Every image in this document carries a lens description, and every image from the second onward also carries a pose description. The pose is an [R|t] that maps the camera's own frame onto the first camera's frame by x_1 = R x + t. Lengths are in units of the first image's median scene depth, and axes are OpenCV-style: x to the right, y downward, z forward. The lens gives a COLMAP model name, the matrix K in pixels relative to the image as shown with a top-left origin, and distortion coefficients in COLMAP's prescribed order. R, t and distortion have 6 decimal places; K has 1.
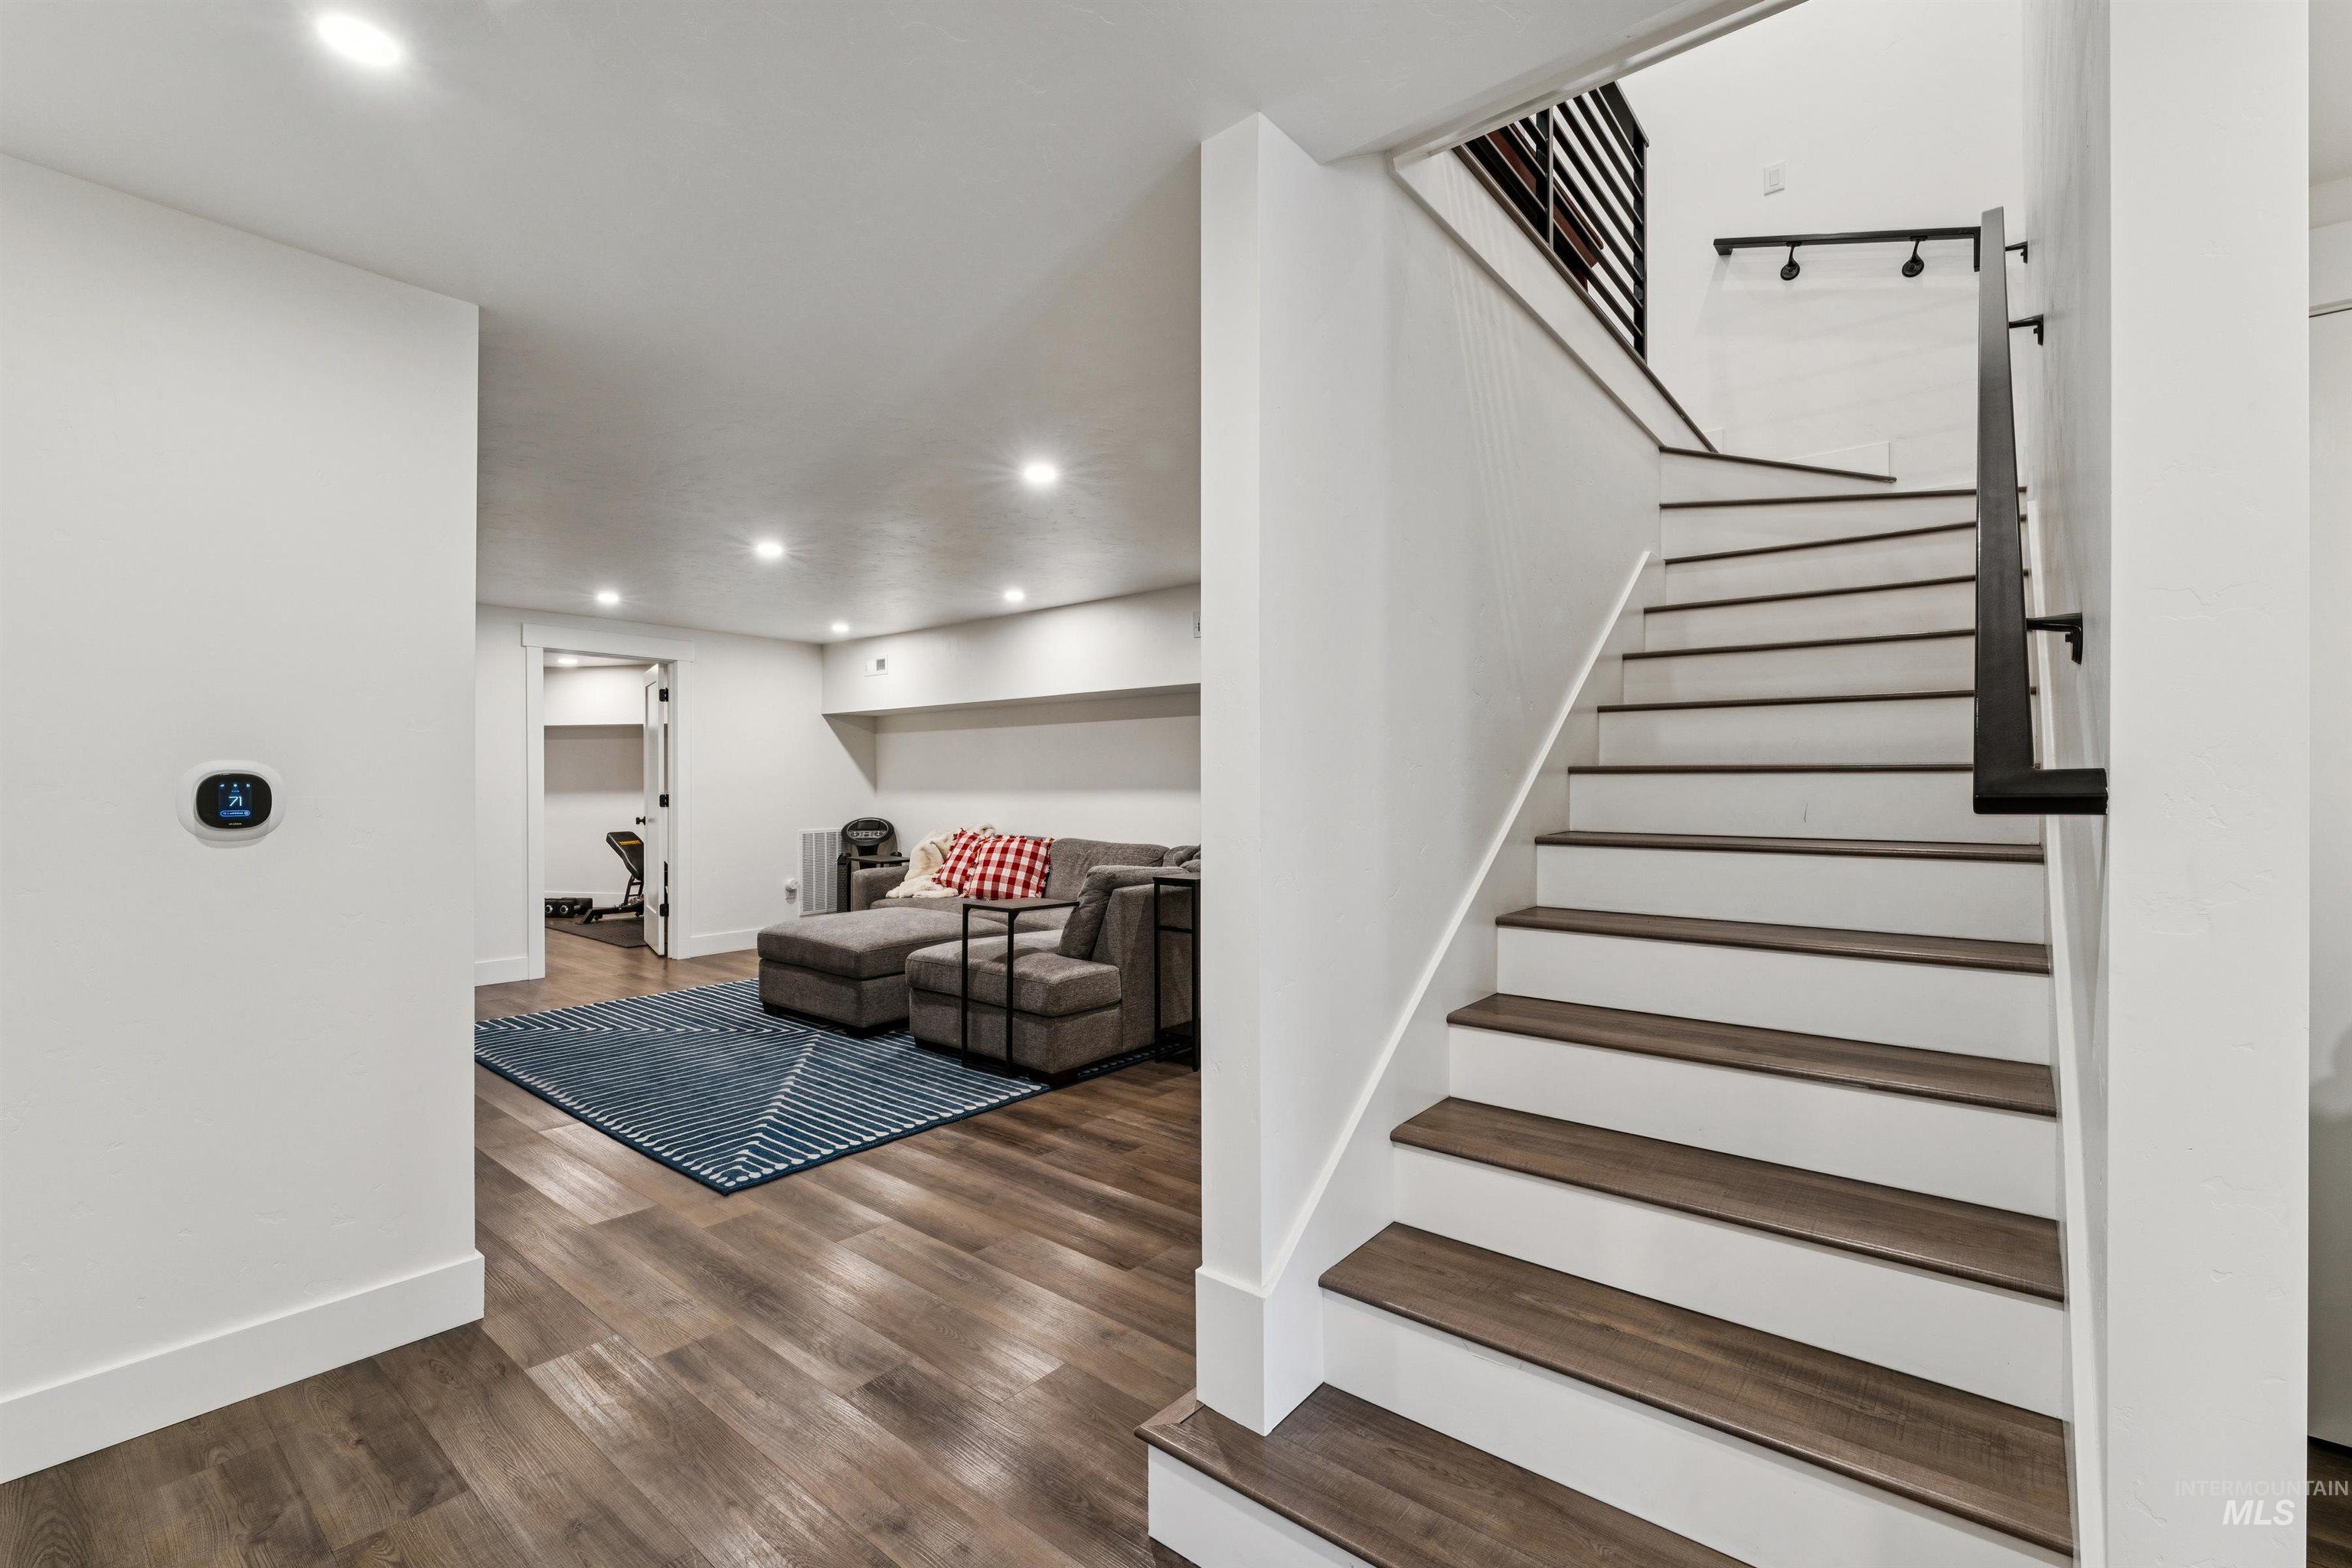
lens RADIAL K [[1011.1, 0, 1176.0], [0, 1011.1, 784.0], [0, 0, 1]] dist [-0.000063, -0.000013]
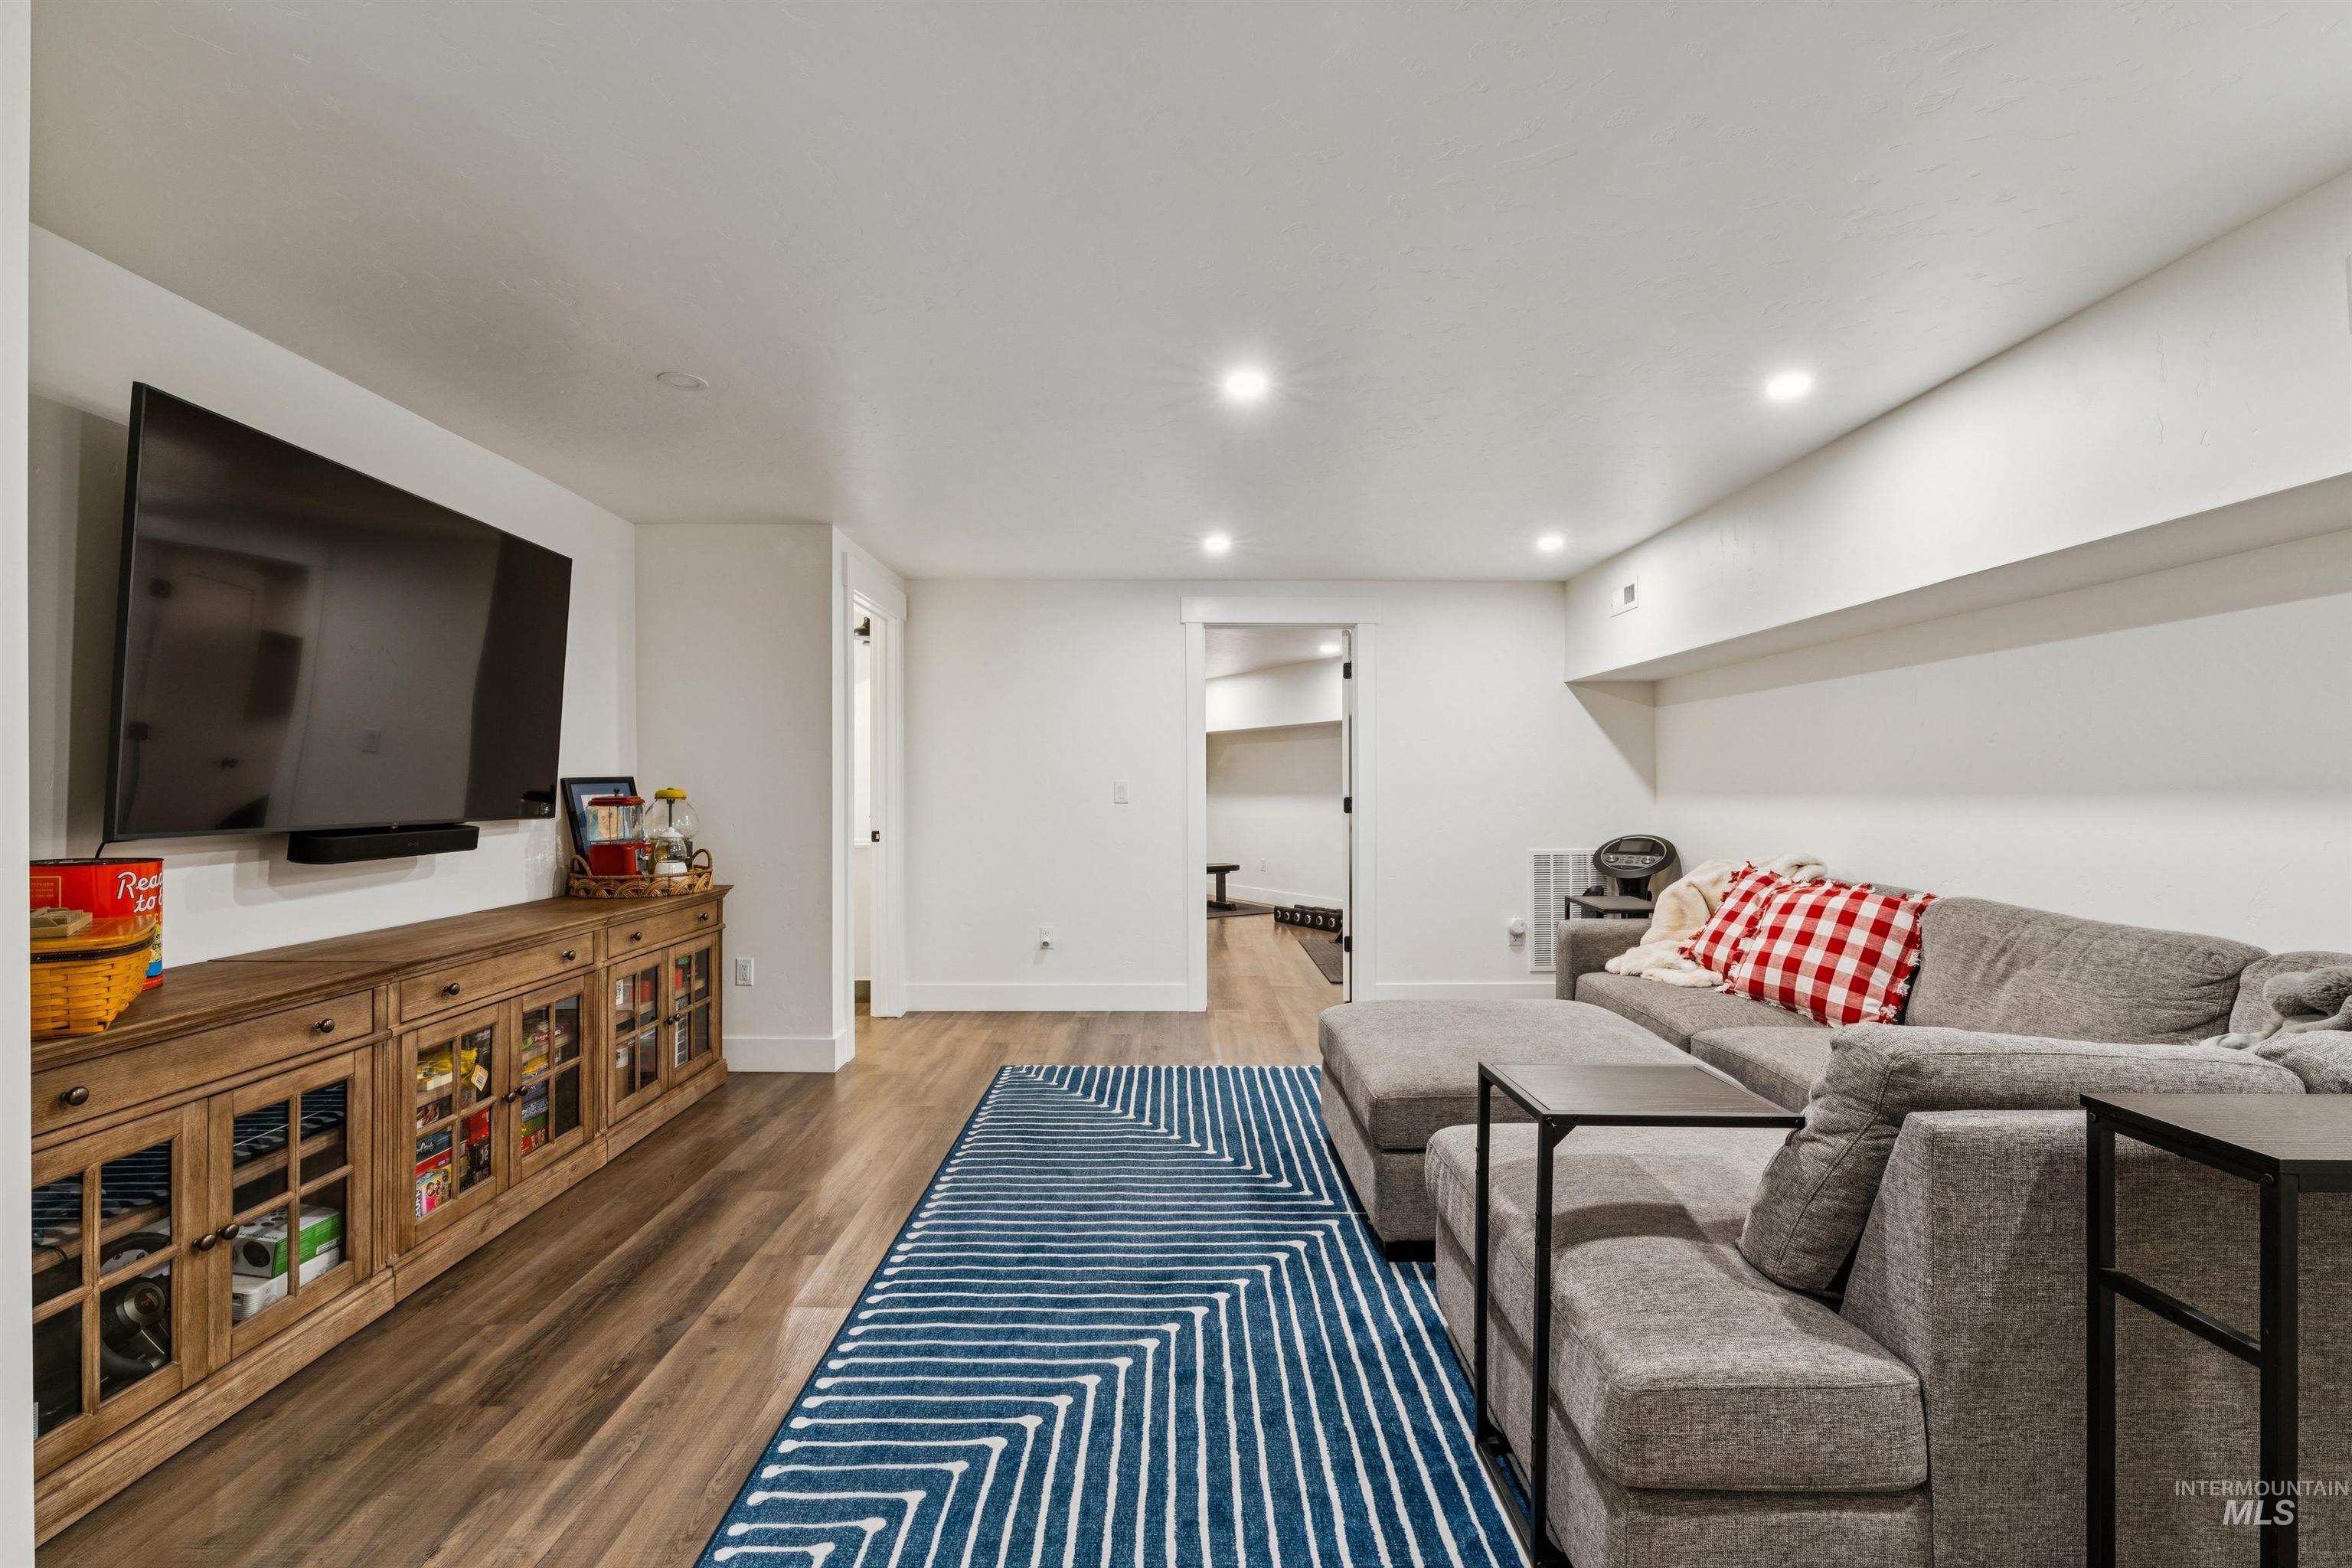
lens RADIAL K [[1029.1, 0, 1176.0], [0, 1029.1, 784.0], [0, 0, 1]] dist [-0.001014, -0.010413]
pose [[0.636810, -0.002400, -0.771017, 0.025617], [-0.000298, 0.999994, -0.003359, 0.003104], [0.771021, 0.002369, 0.636805, 0.423134]]
